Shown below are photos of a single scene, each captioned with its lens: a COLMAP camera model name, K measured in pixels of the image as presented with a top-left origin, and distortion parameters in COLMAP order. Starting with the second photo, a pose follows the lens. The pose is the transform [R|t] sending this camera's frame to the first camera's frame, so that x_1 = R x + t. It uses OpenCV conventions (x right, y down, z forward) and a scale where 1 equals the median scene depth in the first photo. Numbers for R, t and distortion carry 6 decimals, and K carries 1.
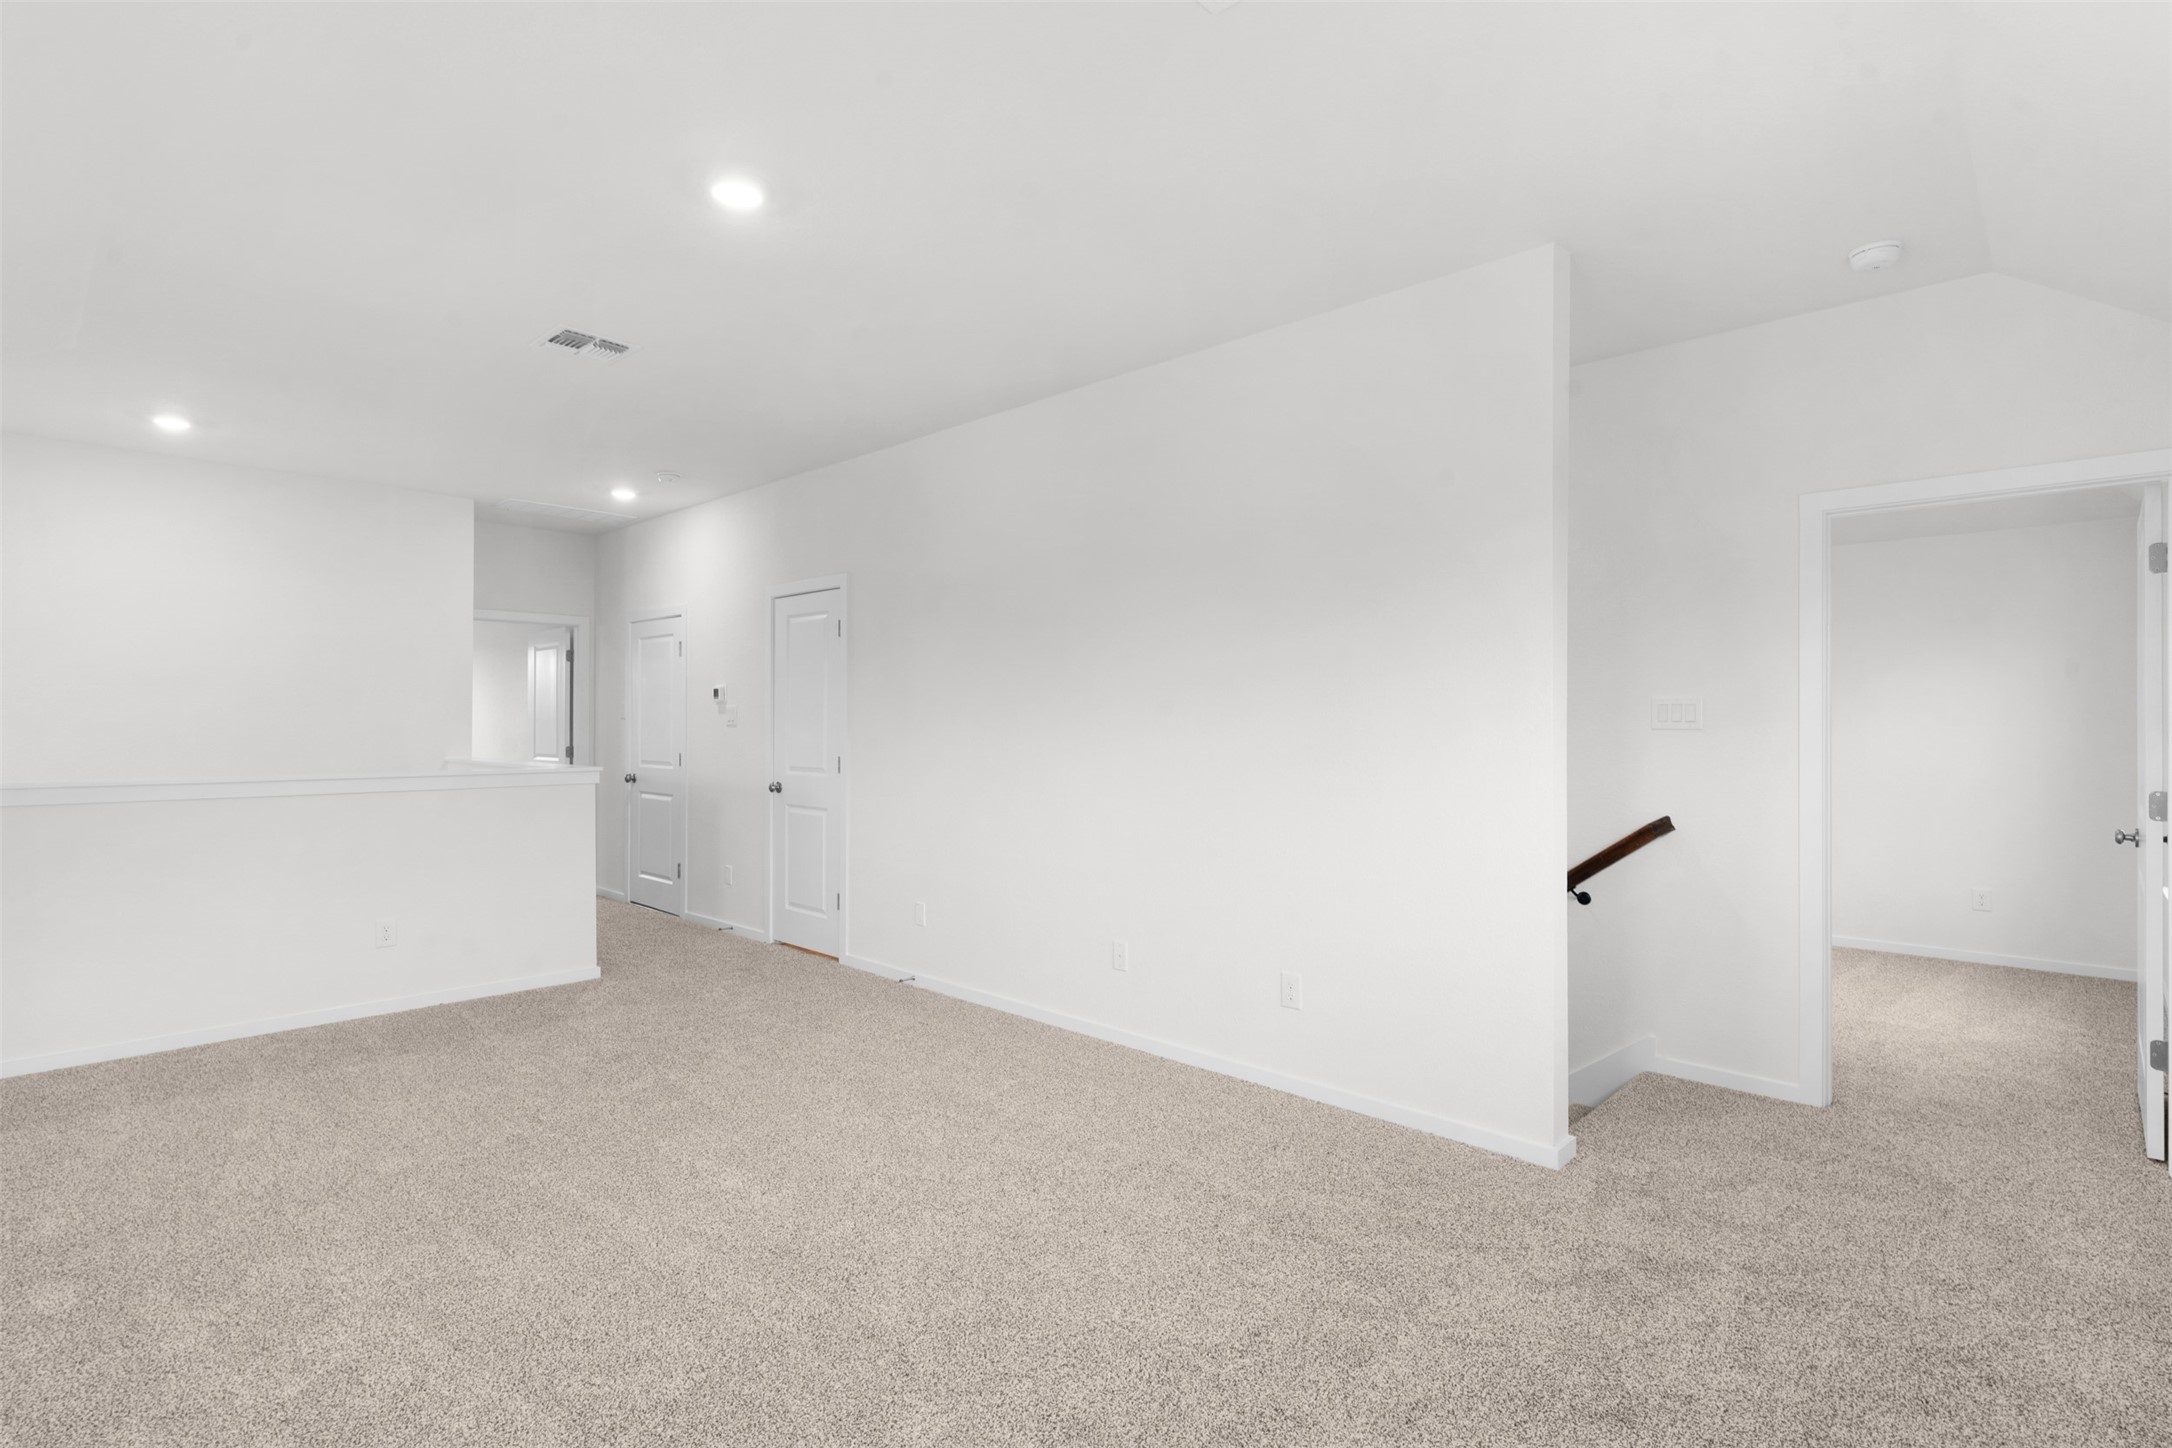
lens RADIAL K [[1045.5, 0, 1081.3], [0, 1045.5, 723.2], [0, 0, 1]] dist [0.014114, -0.002512]
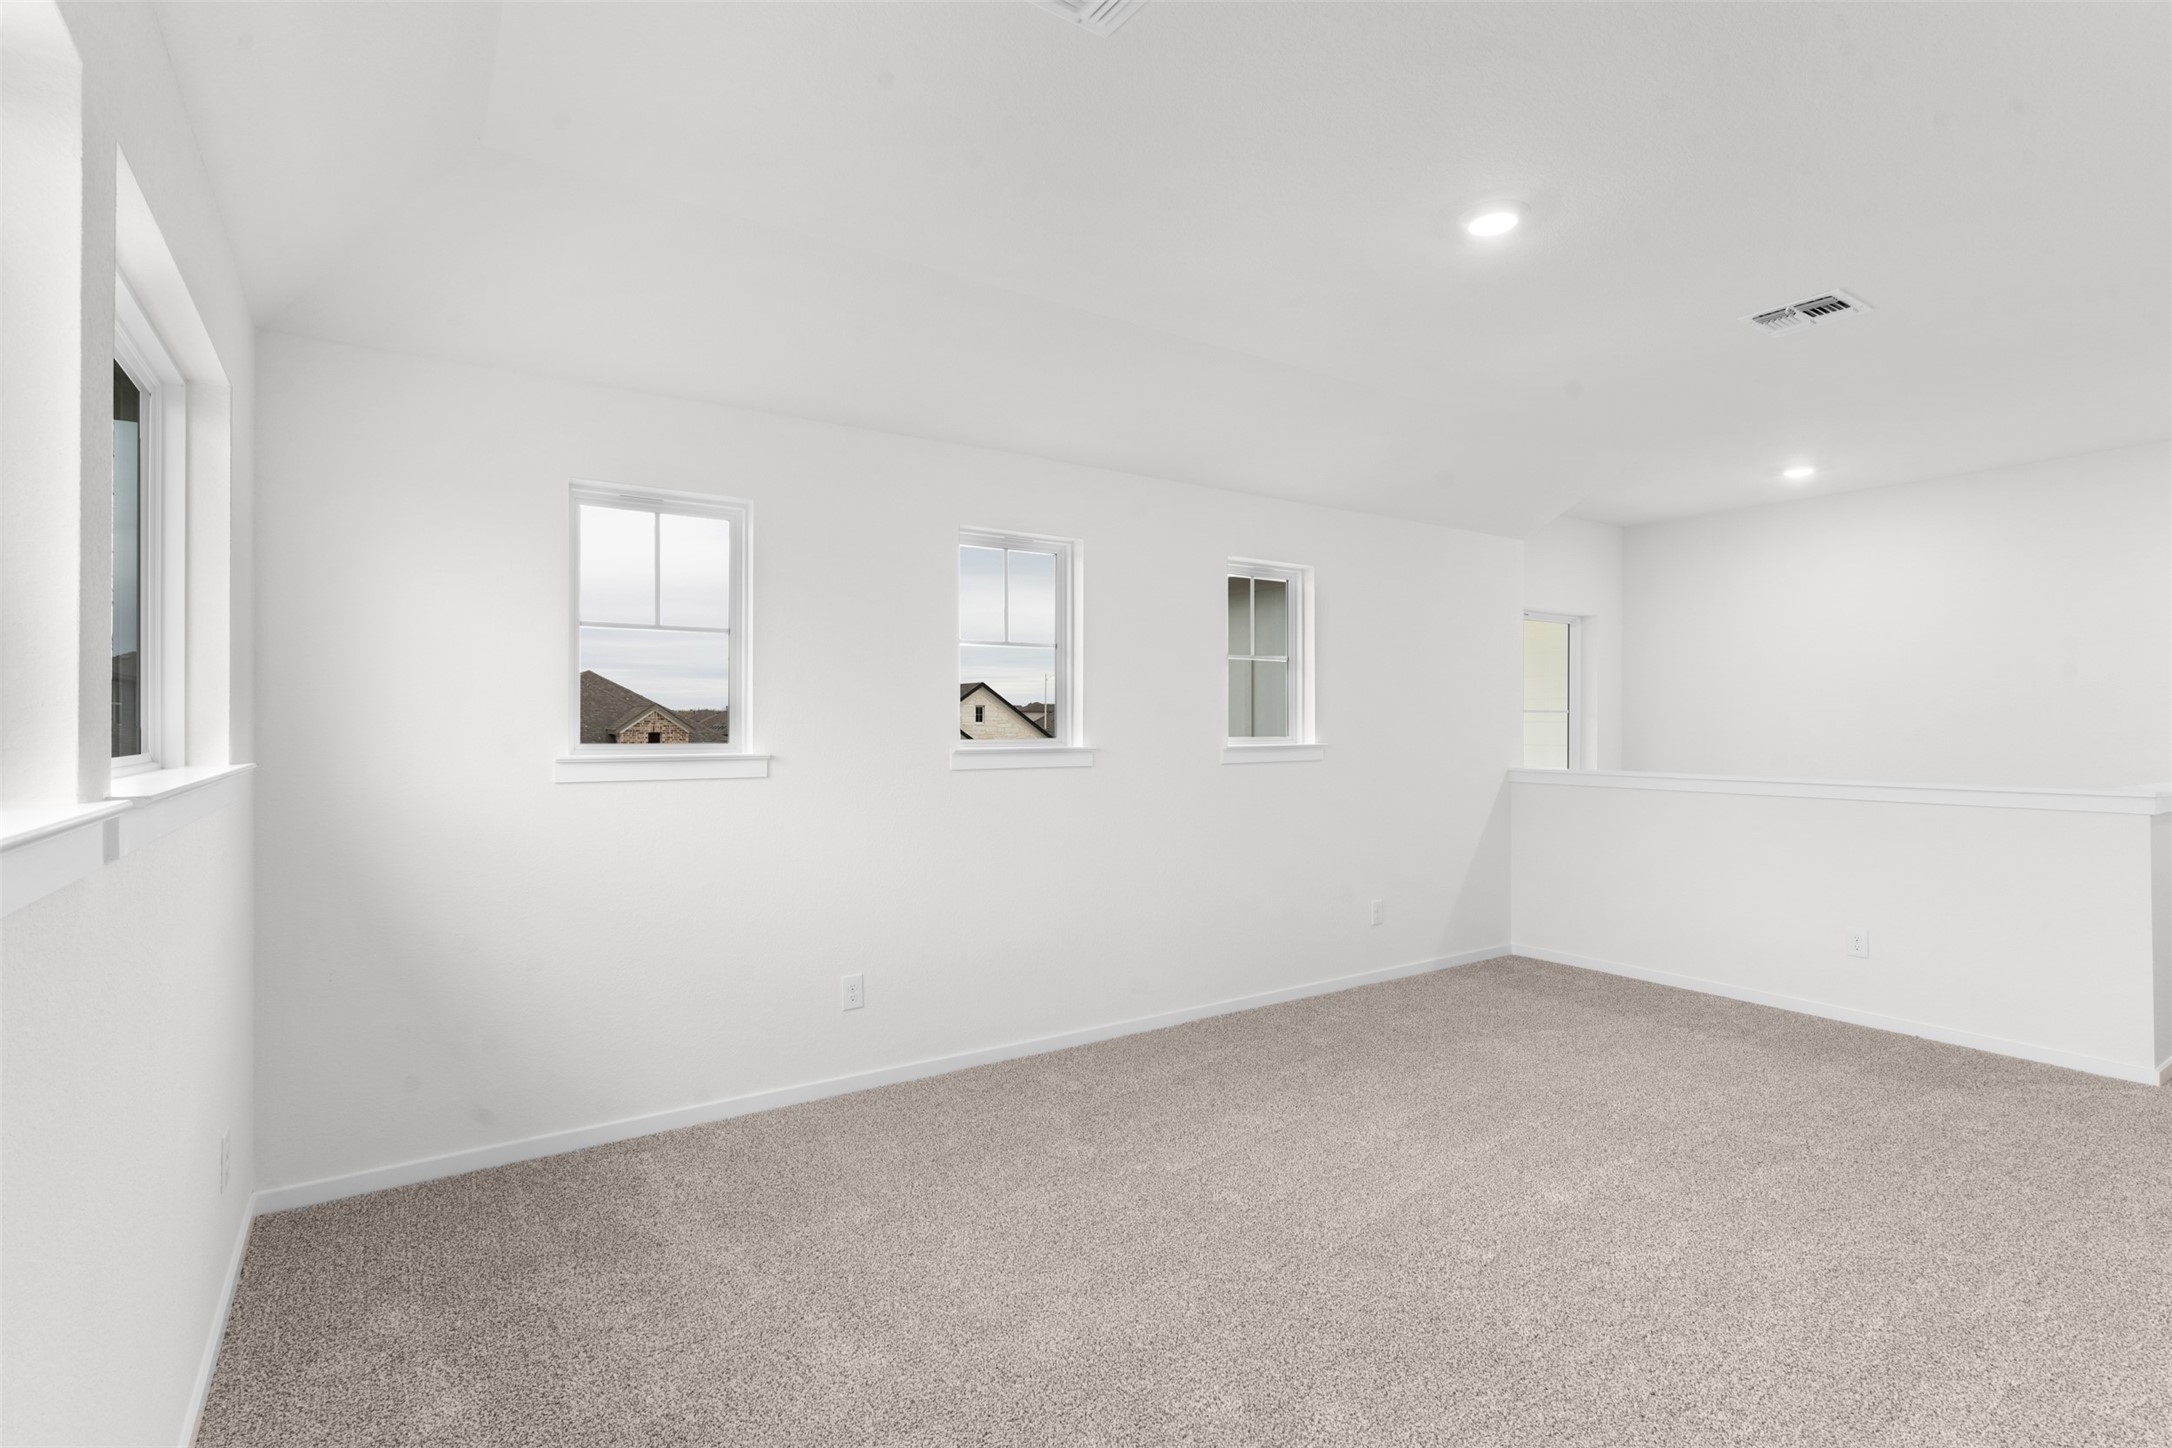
lens RADIAL K [[1045.5, 0, 1081.8], [0, 1045.5, 721.1], [0, 0, 1]] dist [0.014114, -0.002512]
pose [[-0.183414, -0.005756, -0.983019, 0.556502], [-0.012456, 0.999916, -0.003531, 0.004972], [0.982957, 0.011597, -0.183471, 0.582730]]
